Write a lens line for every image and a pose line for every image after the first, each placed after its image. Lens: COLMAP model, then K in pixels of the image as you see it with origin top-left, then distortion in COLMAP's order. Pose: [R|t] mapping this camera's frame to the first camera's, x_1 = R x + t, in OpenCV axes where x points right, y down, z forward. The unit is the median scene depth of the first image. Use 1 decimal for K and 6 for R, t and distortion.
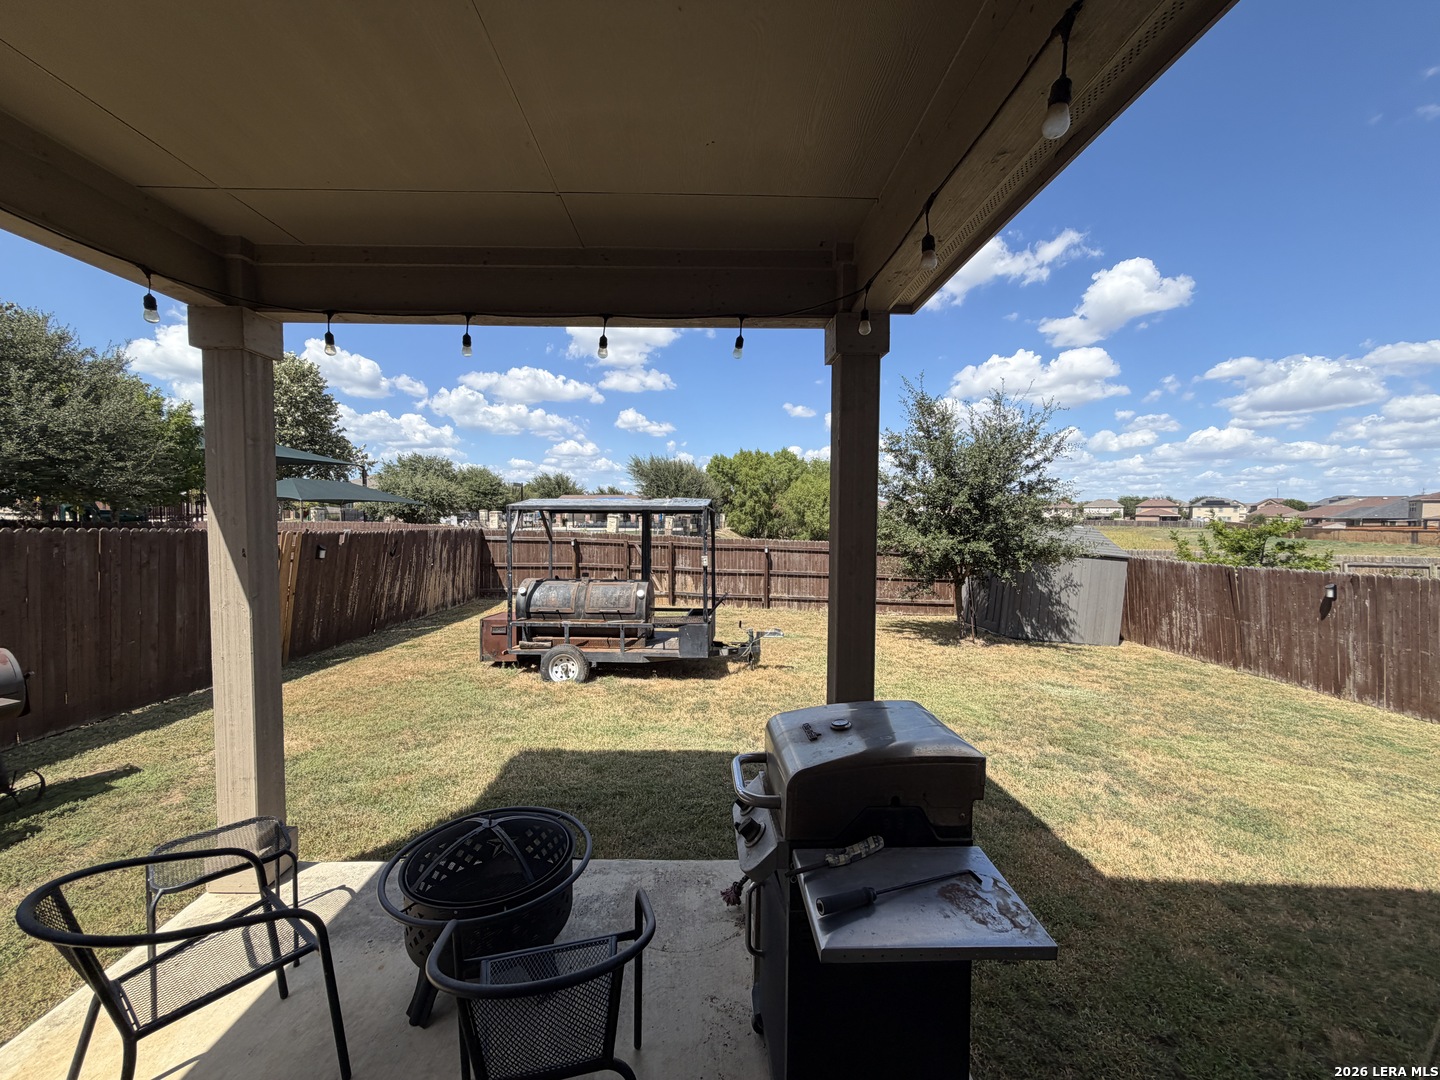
lens RADIAL K [[573.5, 0, 720.0], [0, 573.5, 540.0], [0, 0, 1]] dist [-0.000544, -0.000309]
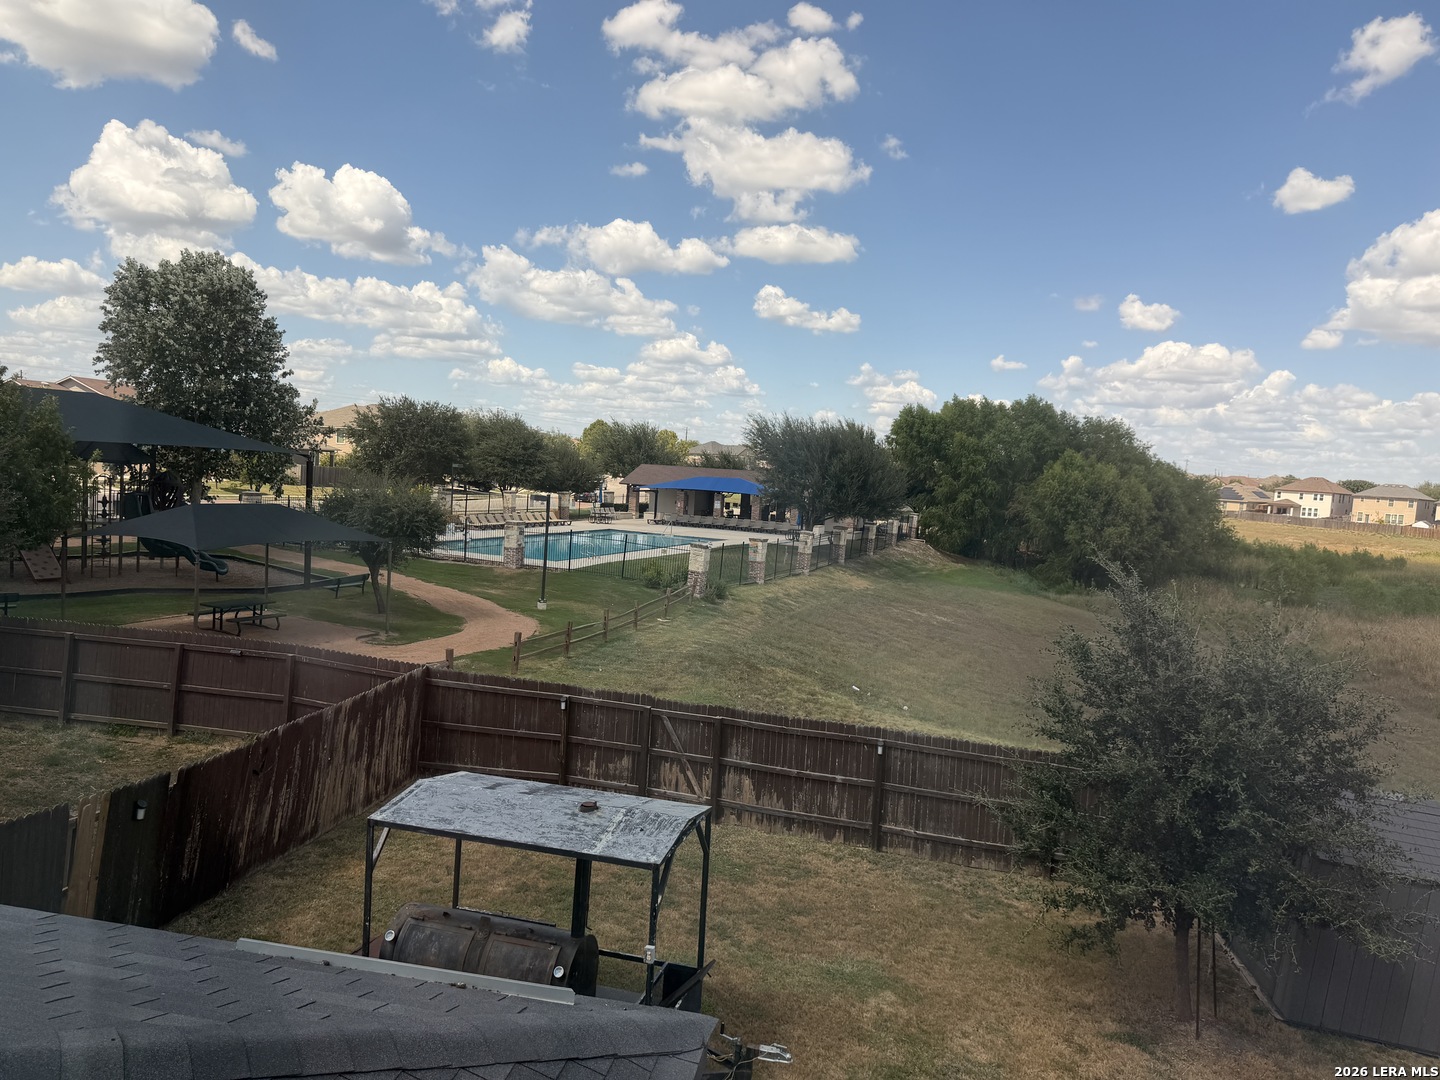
lens RADIAL K [[1012.8, 0, 720.0], [0, 1012.8, 540.0], [0, 0, 1]] dist [0.085571, -0.125945]
pose [[0.978358, 0.062079, -0.197389, 0.110894], [-0.058287, 0.997988, 0.024970, -0.205394], [0.198542, -0.012925, 0.980007, -0.029929]]
